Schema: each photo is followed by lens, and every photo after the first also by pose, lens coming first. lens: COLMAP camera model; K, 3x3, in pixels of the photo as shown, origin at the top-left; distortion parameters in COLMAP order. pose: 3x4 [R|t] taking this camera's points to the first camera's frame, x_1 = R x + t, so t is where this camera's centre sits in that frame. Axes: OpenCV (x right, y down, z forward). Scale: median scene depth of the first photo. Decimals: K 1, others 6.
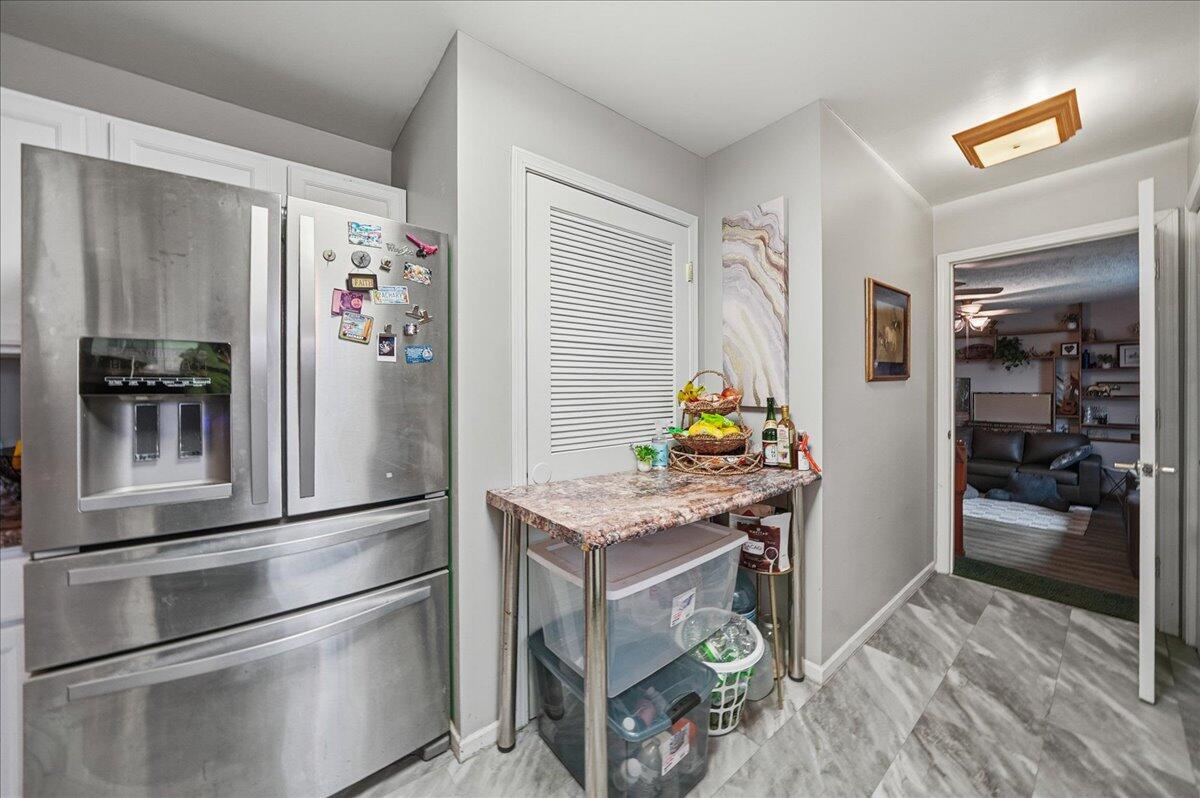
lens RADIAL K [[423.3, 0, 598.8], [0, 423.3, 386.5], [0, 0, 1]] dist [-0.001194, 0.000216]
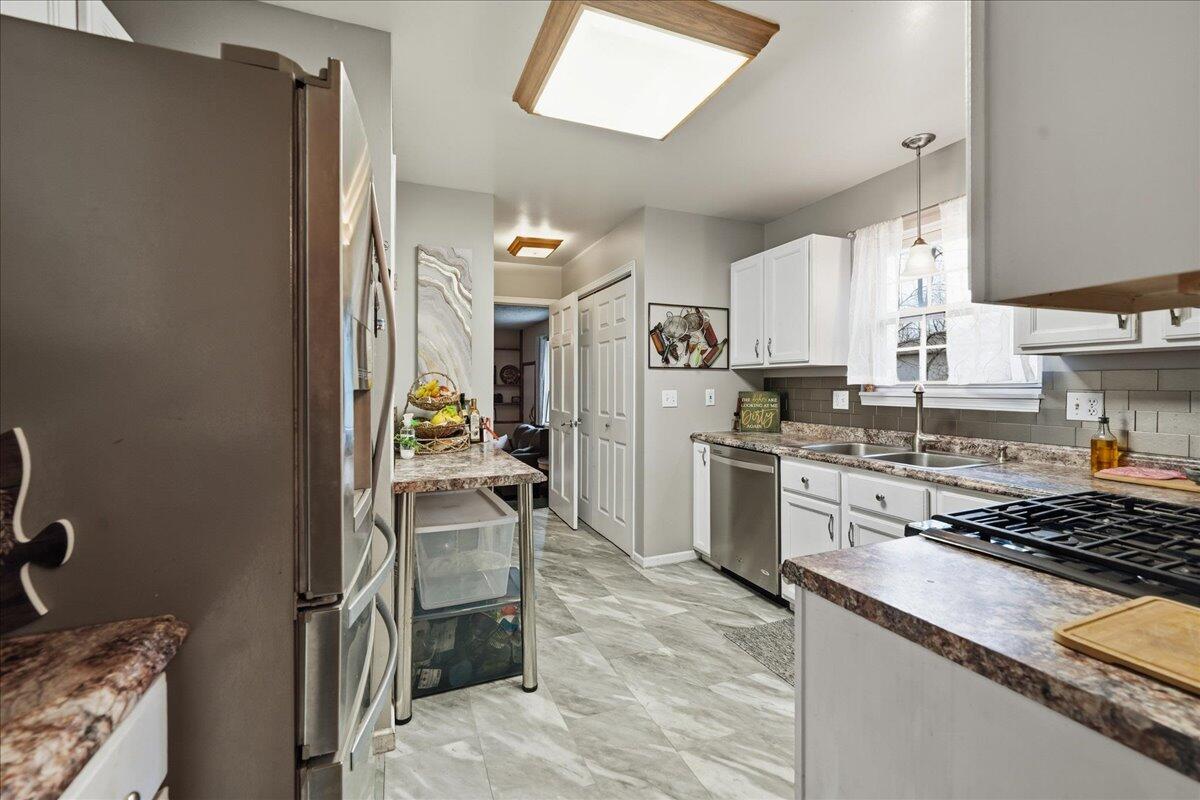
lens RADIAL K [[497.4, 0, 596.0], [0, 497.4, 393.5], [0, 0, 1]] dist [0.000184, 0.000068]
pose [[0.291968, -0.011808, 0.956355, -1.037501], [0.009194, 0.999912, 0.009539, 0.015686], [-0.956384, 0.006007, 0.292051, 0.131389]]
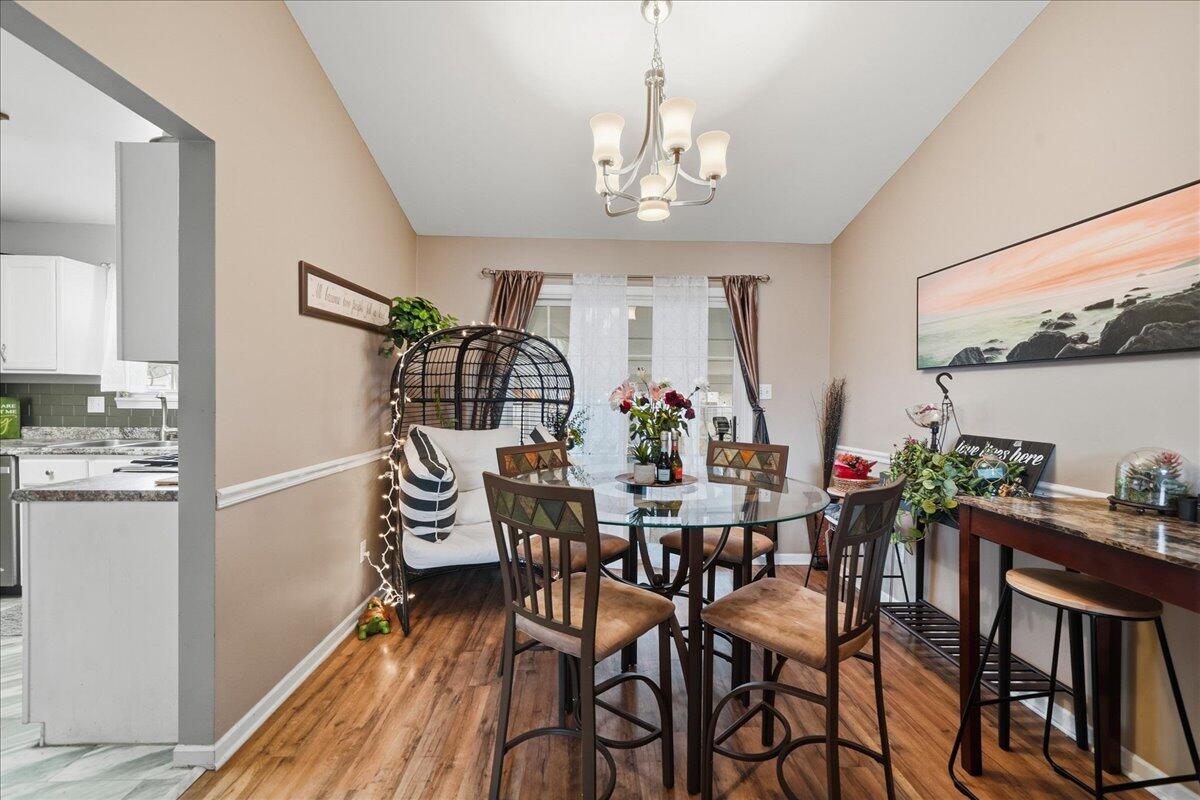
lens RADIAL K [[478.1, 0, 596.7], [0, 478.1, 399.3], [0, 0, 1]] dist [-0.001772, 0.000014]
pose [[-0.801053, -0.006826, 0.598554, -2.437352], [-0.003744, 0.999973, 0.006393, 0.024605], [-0.598581, 0.002881, -0.801057, 0.171211]]
